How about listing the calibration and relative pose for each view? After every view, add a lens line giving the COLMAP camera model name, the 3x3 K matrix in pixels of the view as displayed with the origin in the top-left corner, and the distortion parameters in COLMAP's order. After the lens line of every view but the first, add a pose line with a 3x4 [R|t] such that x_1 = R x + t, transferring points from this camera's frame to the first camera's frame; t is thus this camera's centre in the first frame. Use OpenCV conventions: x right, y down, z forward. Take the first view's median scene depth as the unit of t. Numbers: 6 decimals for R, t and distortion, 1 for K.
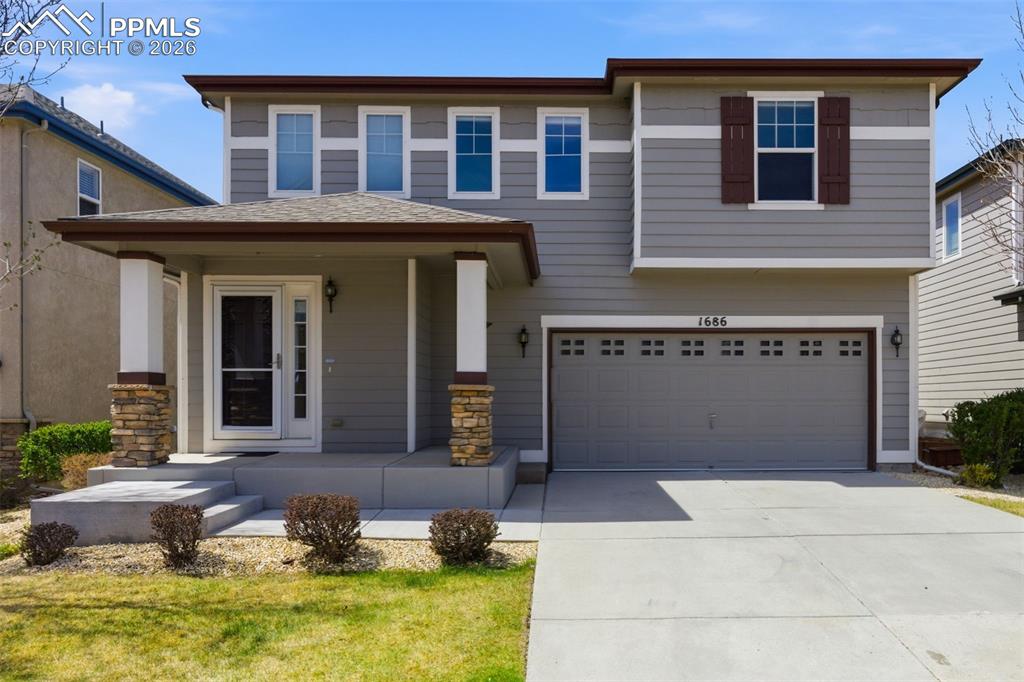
lens RADIAL K [[651.0, 0, 533.5], [0, 651.0, 401.2], [0, 0, 1]] dist [-0.001940, 0.001507]
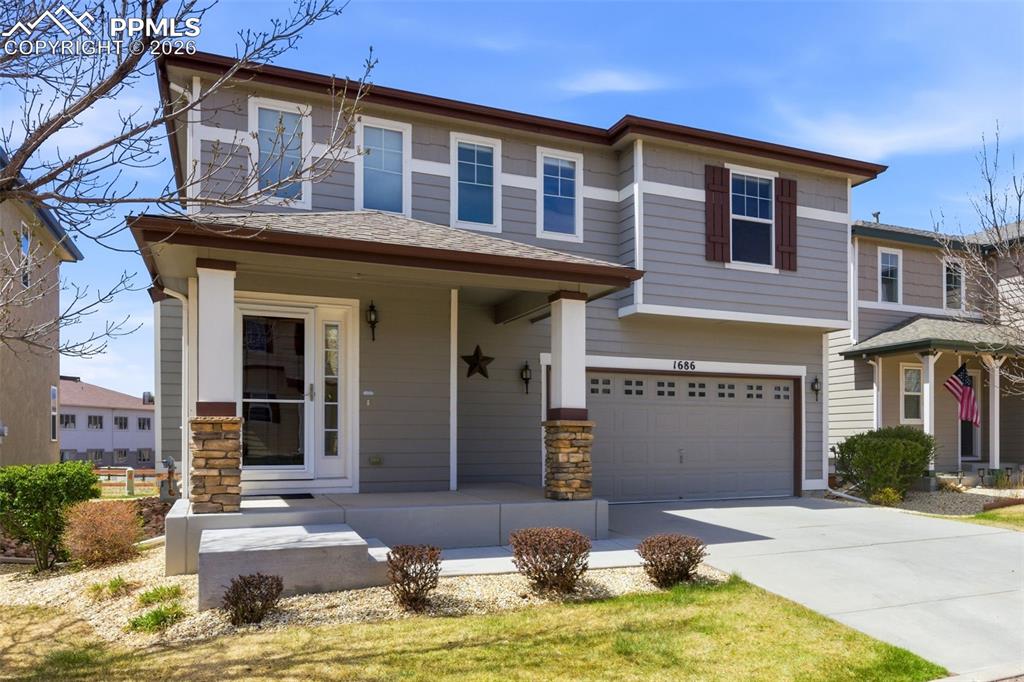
lens RADIAL K [[708.2, 0, 515.3], [0, 708.2, 438.8], [0, 0, 1]] dist [-0.003987, -0.001667]
pose [[0.931705, 0.002004, 0.363211, -0.454779], [-0.002691, 0.999995, 0.001386, 0.000842], [-0.363206, -0.002268, 0.931706, -0.011301]]
